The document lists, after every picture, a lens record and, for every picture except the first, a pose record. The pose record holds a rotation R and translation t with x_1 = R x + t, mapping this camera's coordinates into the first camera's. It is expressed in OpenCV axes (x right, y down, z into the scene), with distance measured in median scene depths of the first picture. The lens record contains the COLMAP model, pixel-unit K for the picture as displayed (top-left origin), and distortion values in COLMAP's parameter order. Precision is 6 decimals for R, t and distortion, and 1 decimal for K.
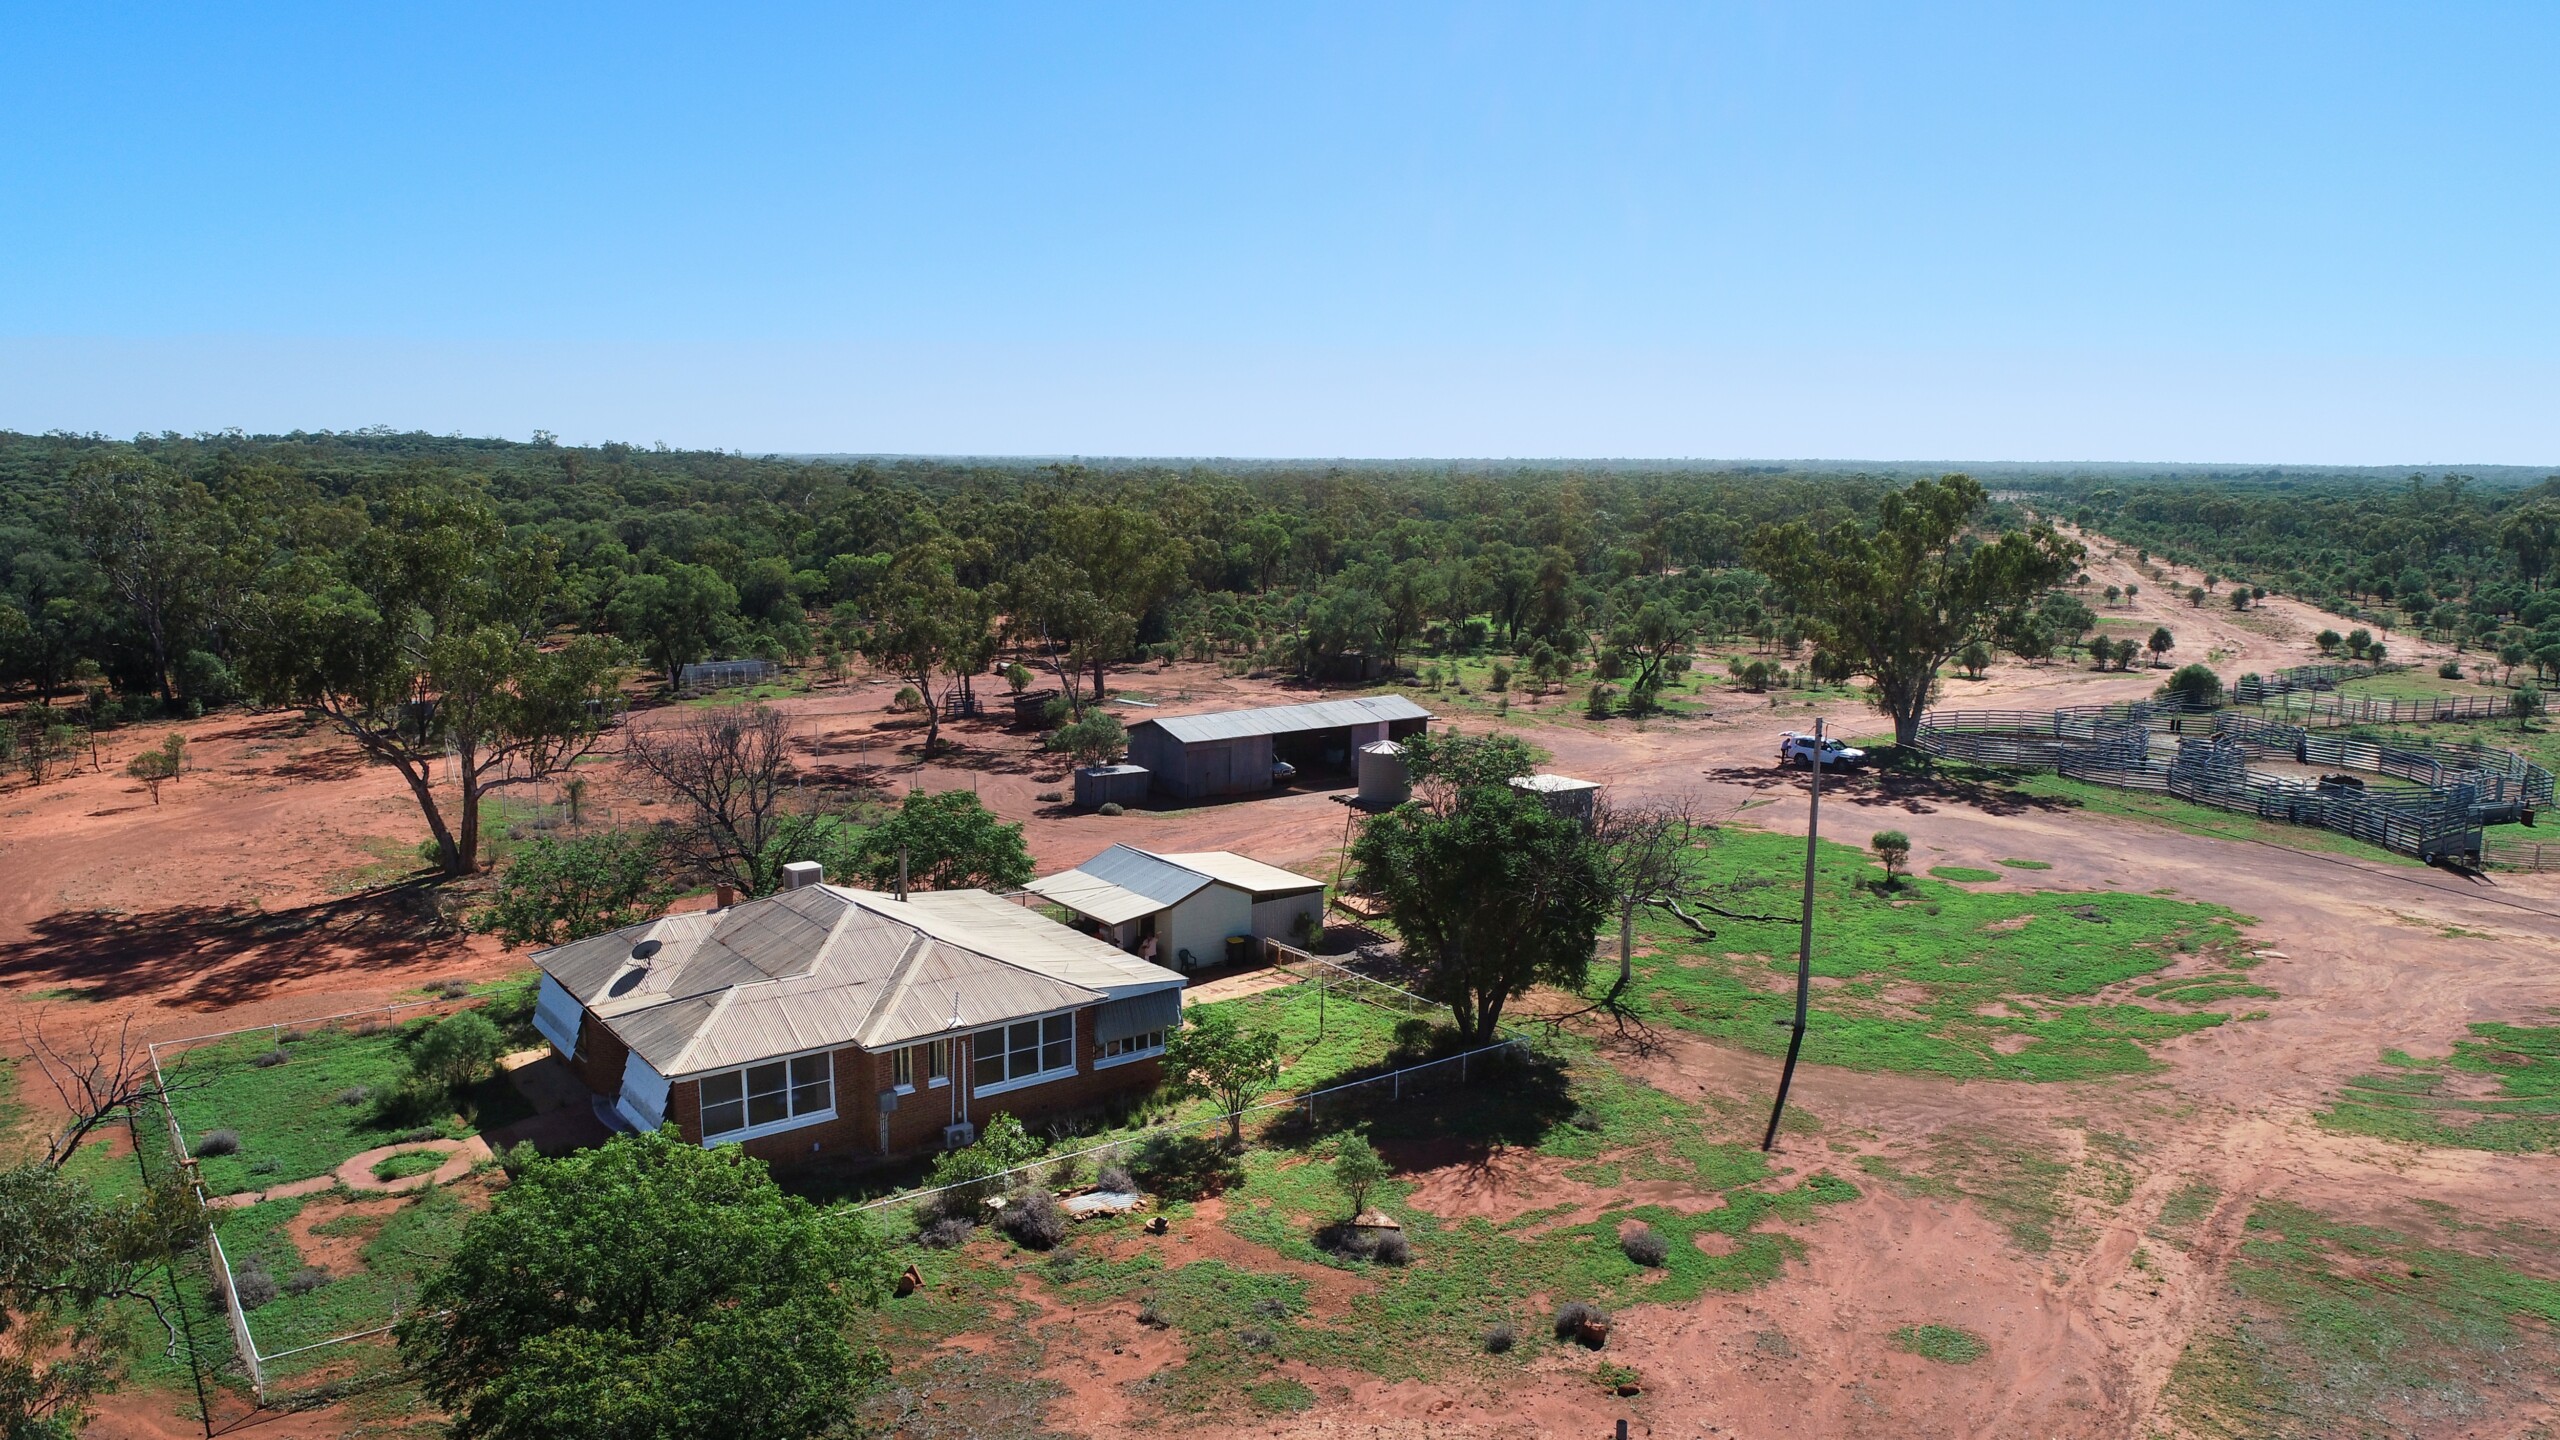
lens RADIAL K [[1715.2, 0, 1280.0], [0, 1715.2, 720.0], [0, 0, 1]] dist [-0.005102, -0.000818]
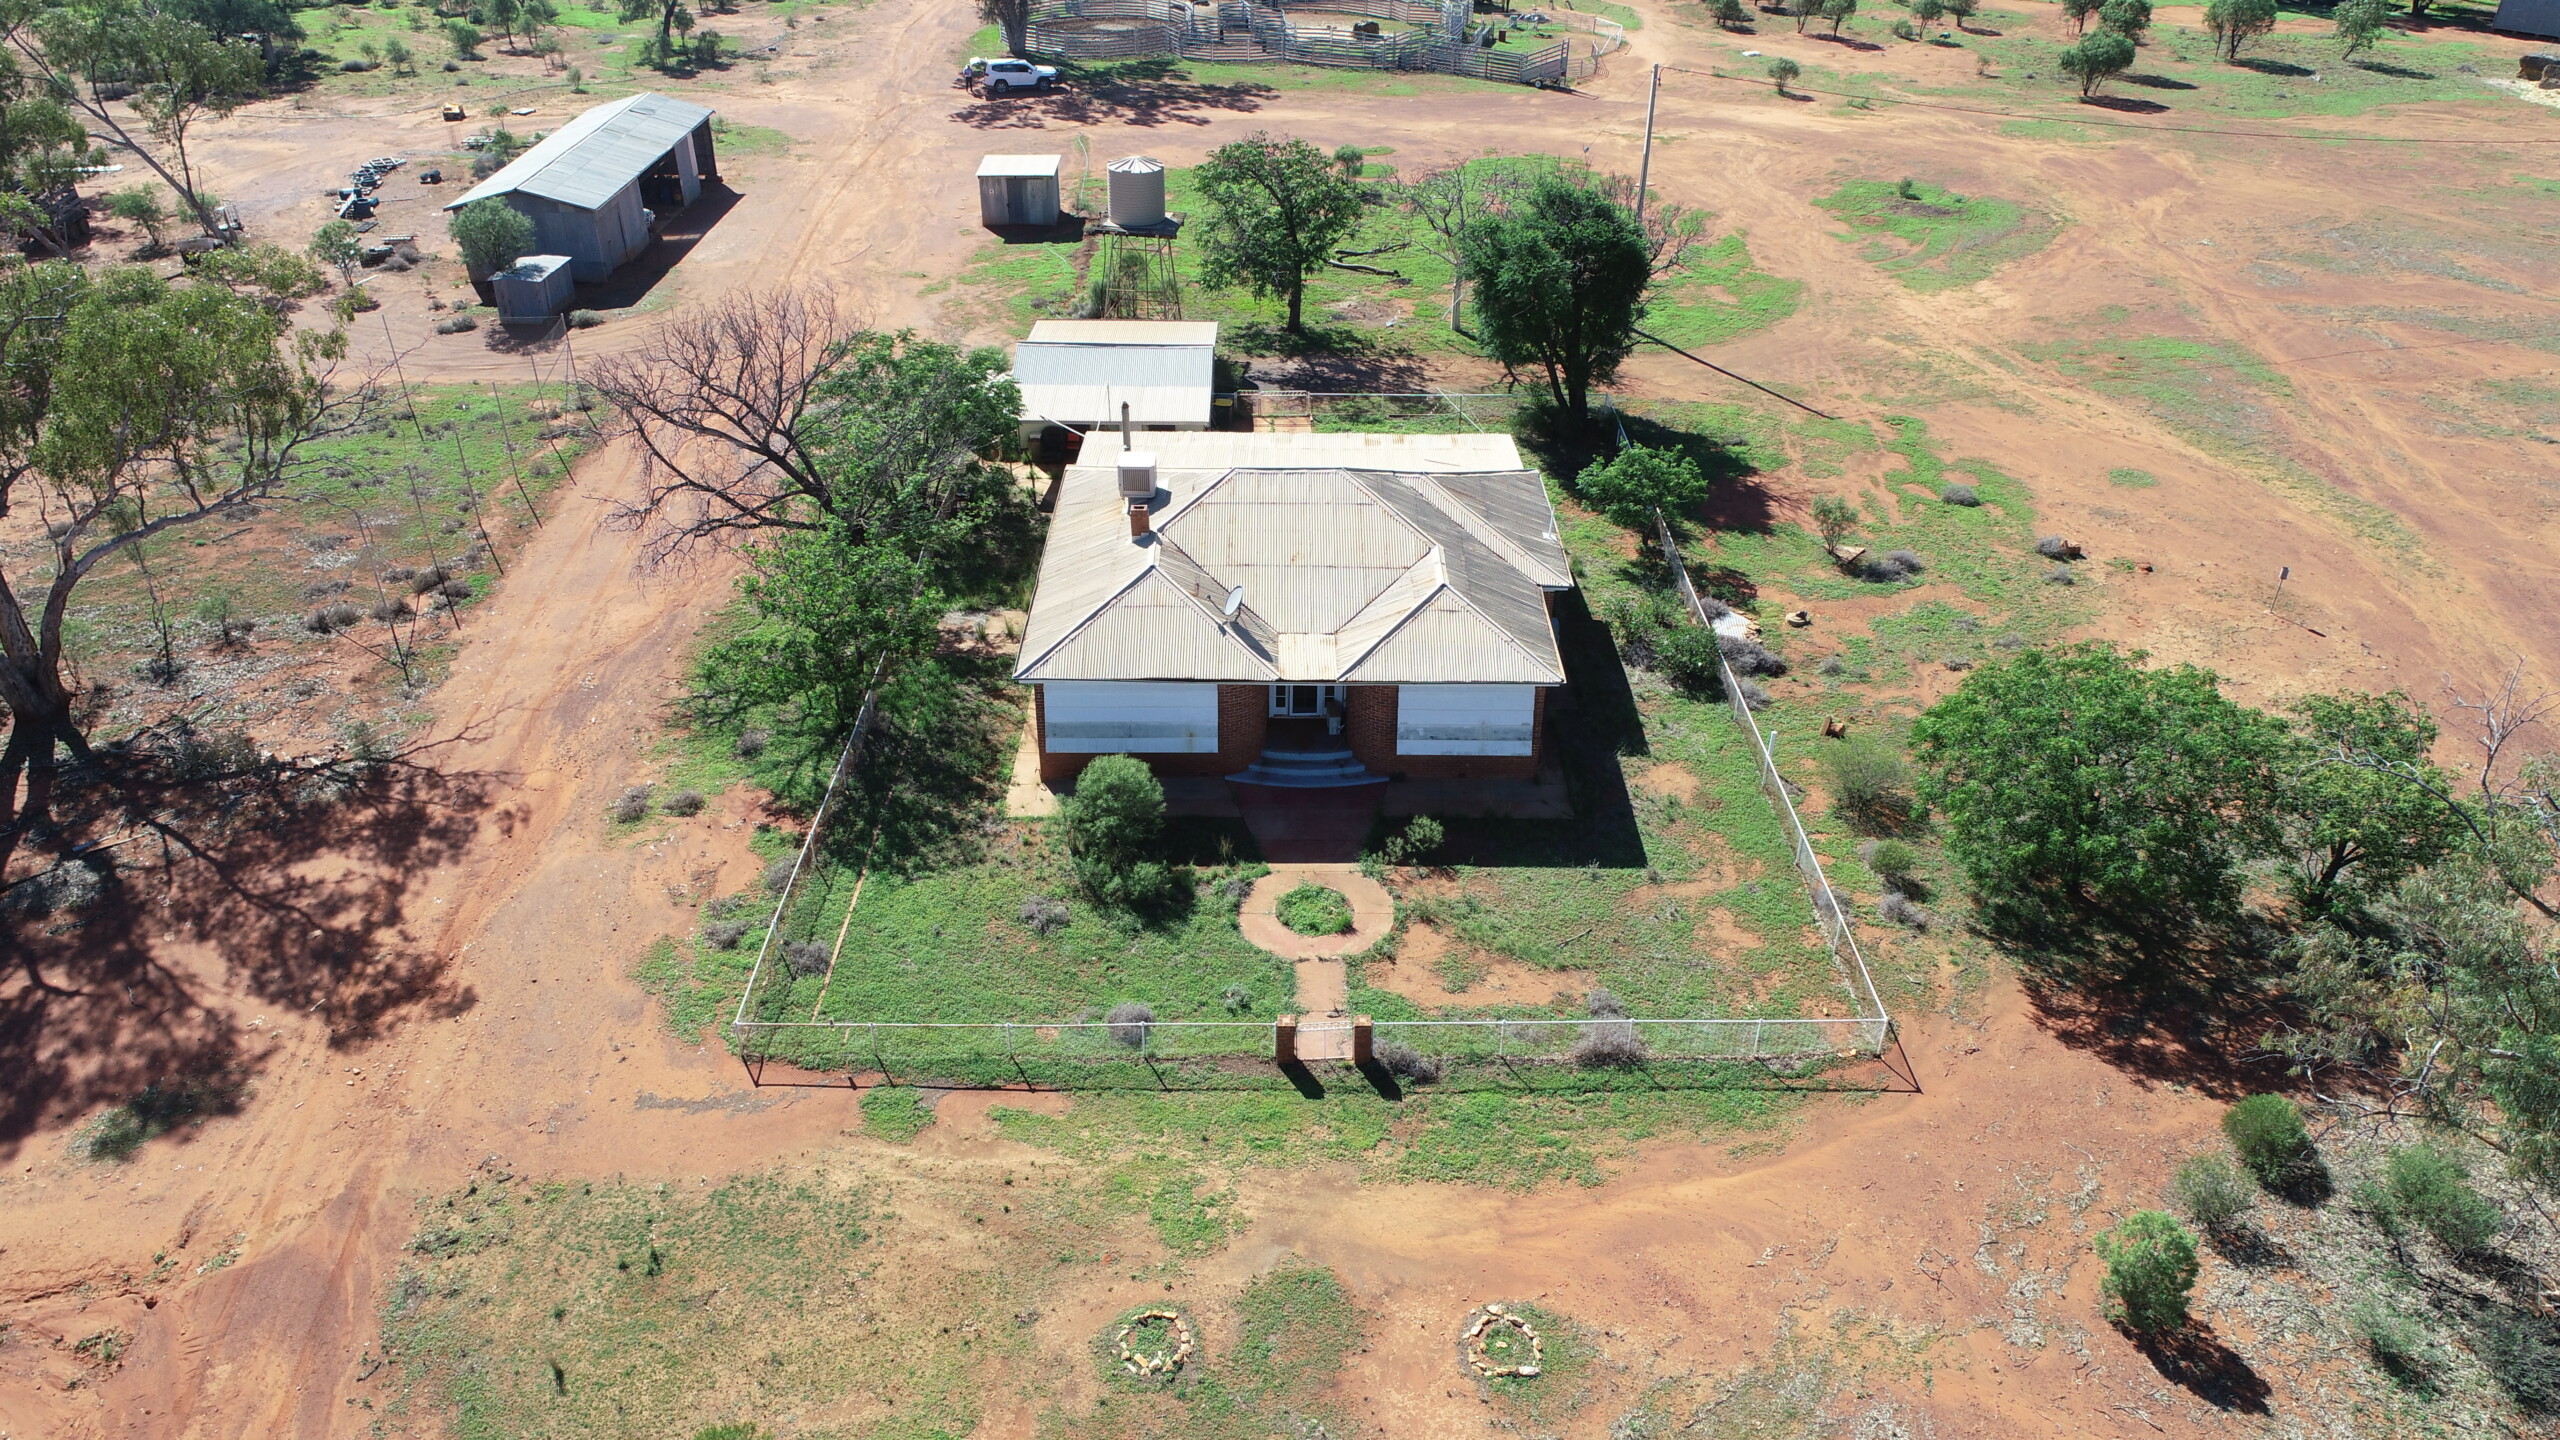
lens RADIAL K [[1715.2, 0, 1280.0], [0, 1715.2, 720.0], [0, 0, 1]] dist [-0.005102, -0.000818]
pose [[0.605518, -0.429737, 0.669831, -0.988947], [0.118644, 0.881014, 0.457971, -0.209101], [-0.786938, -0.197838, 0.584456, 0.494379]]
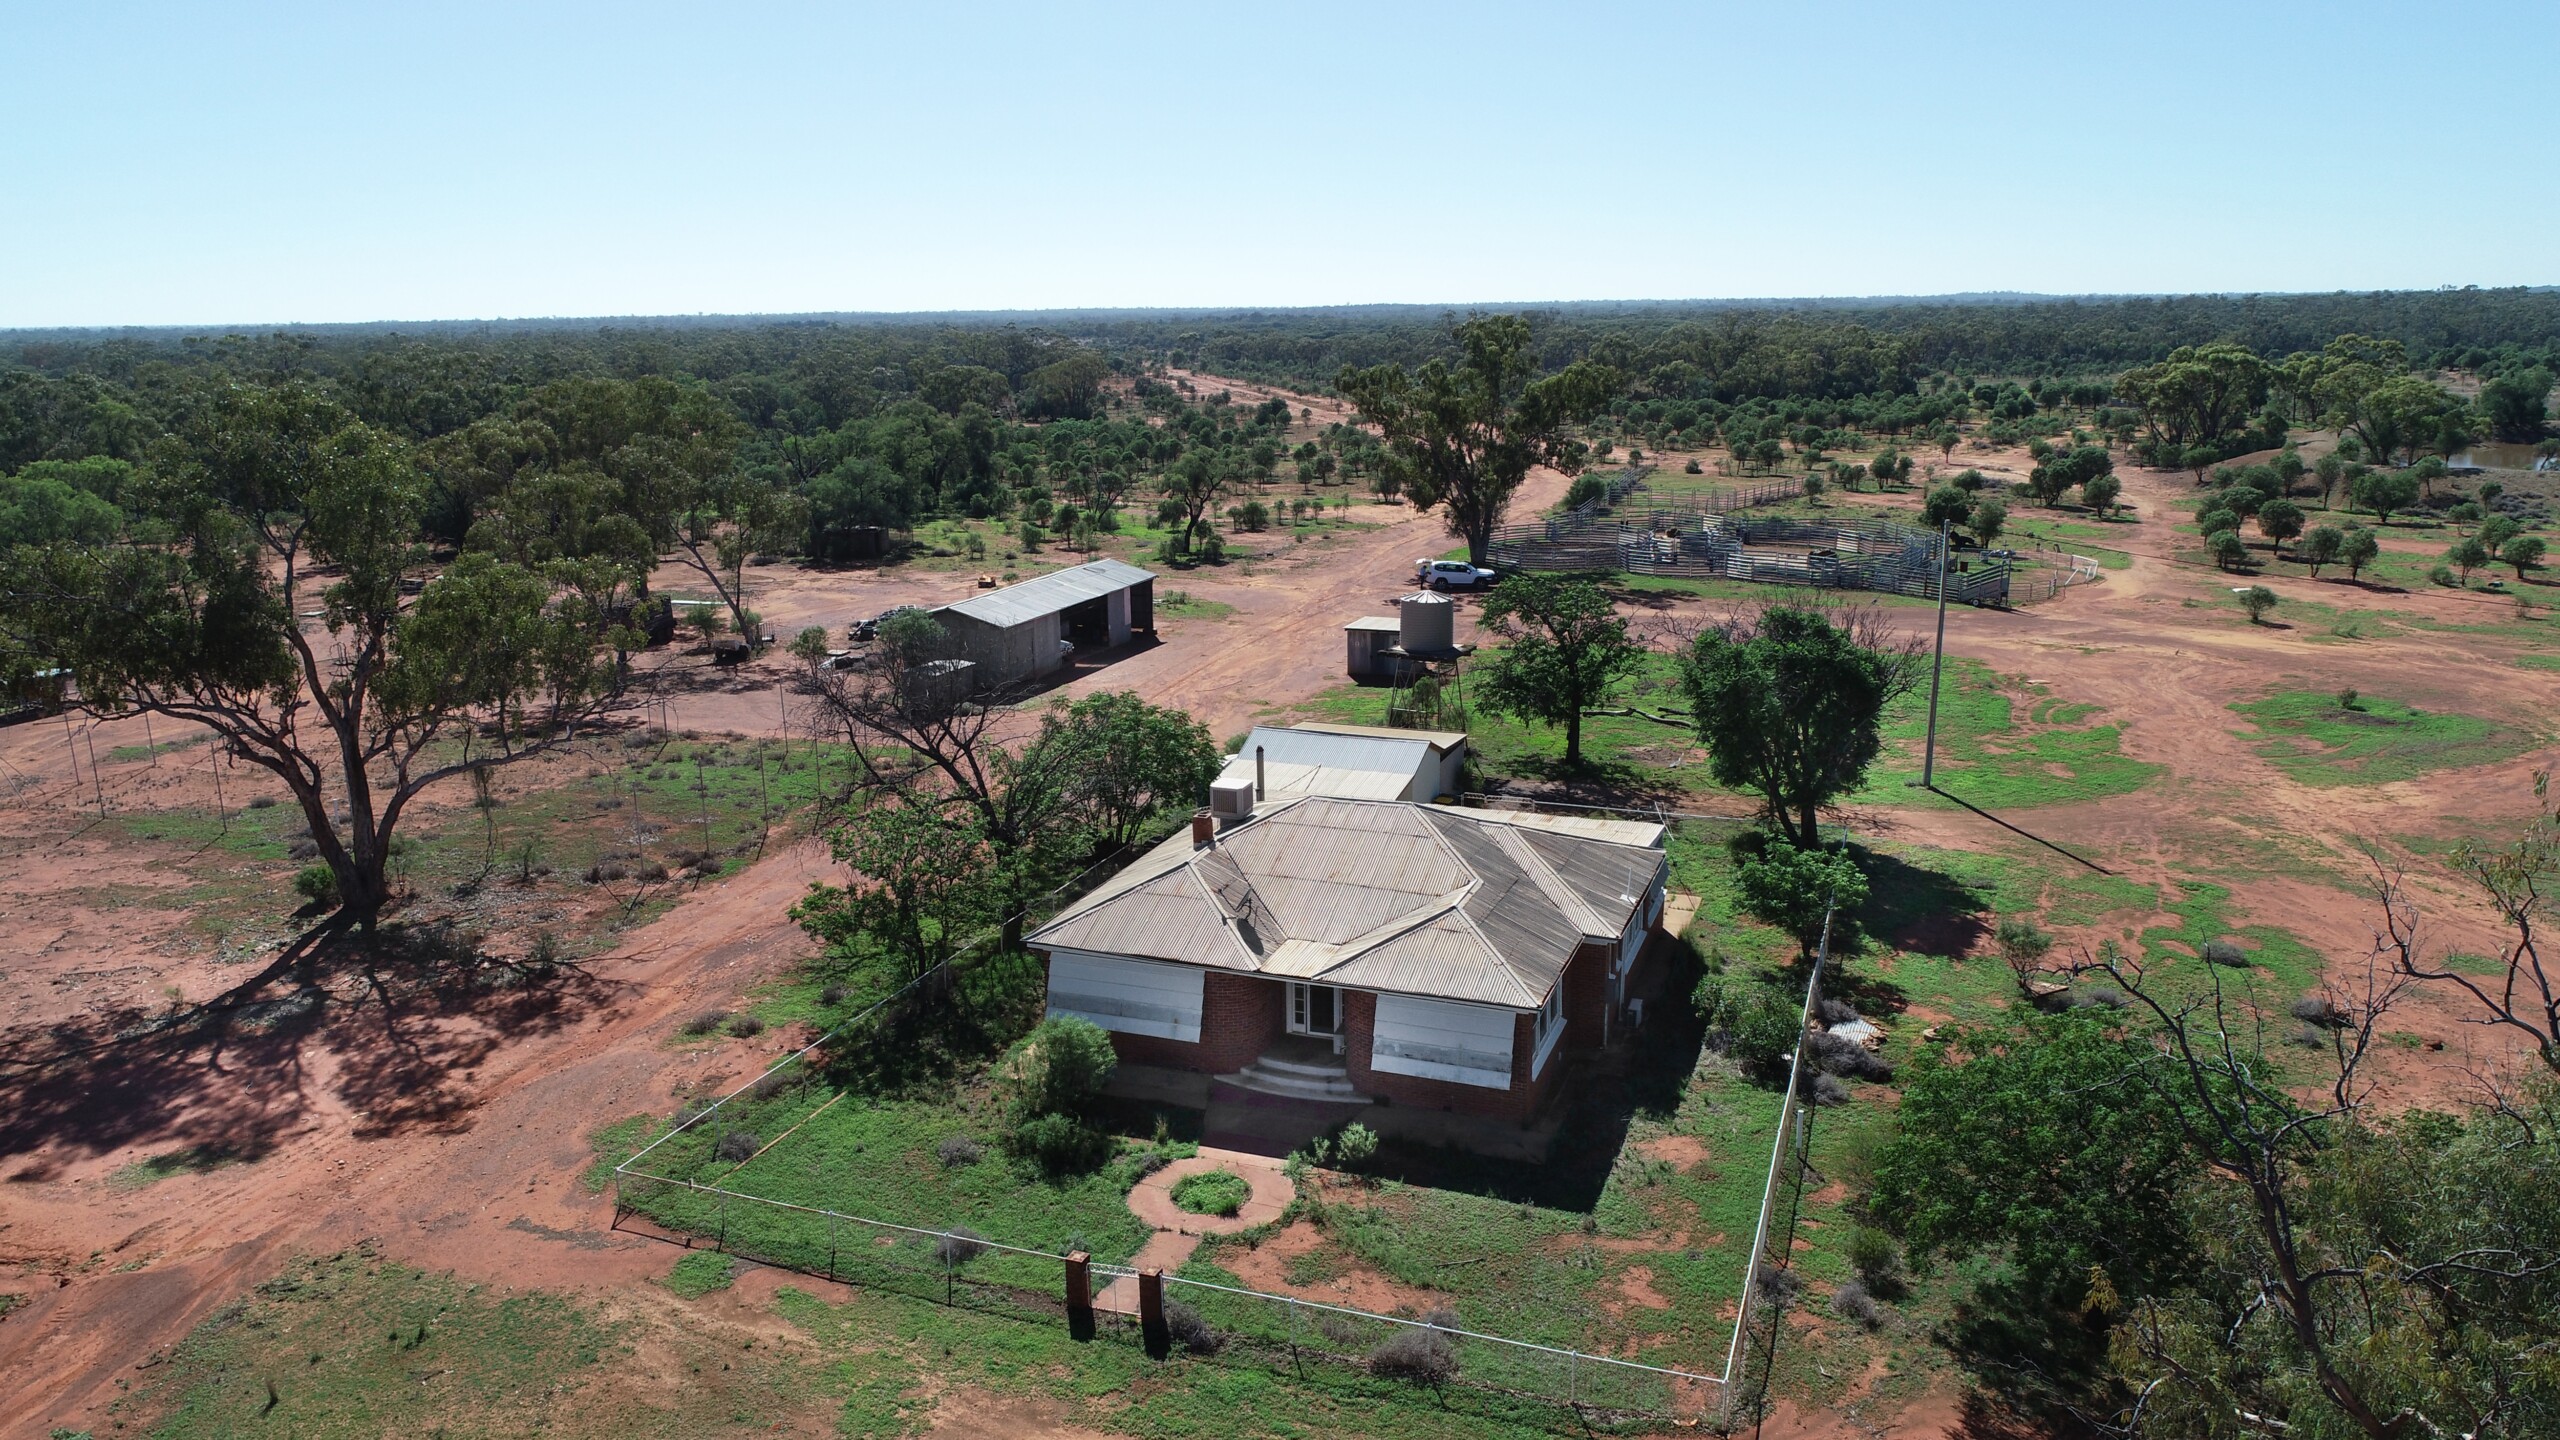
lens RADIAL K [[1715.2, 0, 1280.0], [0, 1715.2, 720.0], [0, 0, 1]] dist [-0.005102, -0.000818]
pose [[0.849269, -0.142769, 0.508290, -0.810403], [0.100561, 0.988861, 0.109732, -0.048634], [-0.518294, -0.042078, 0.854167, 0.272408]]
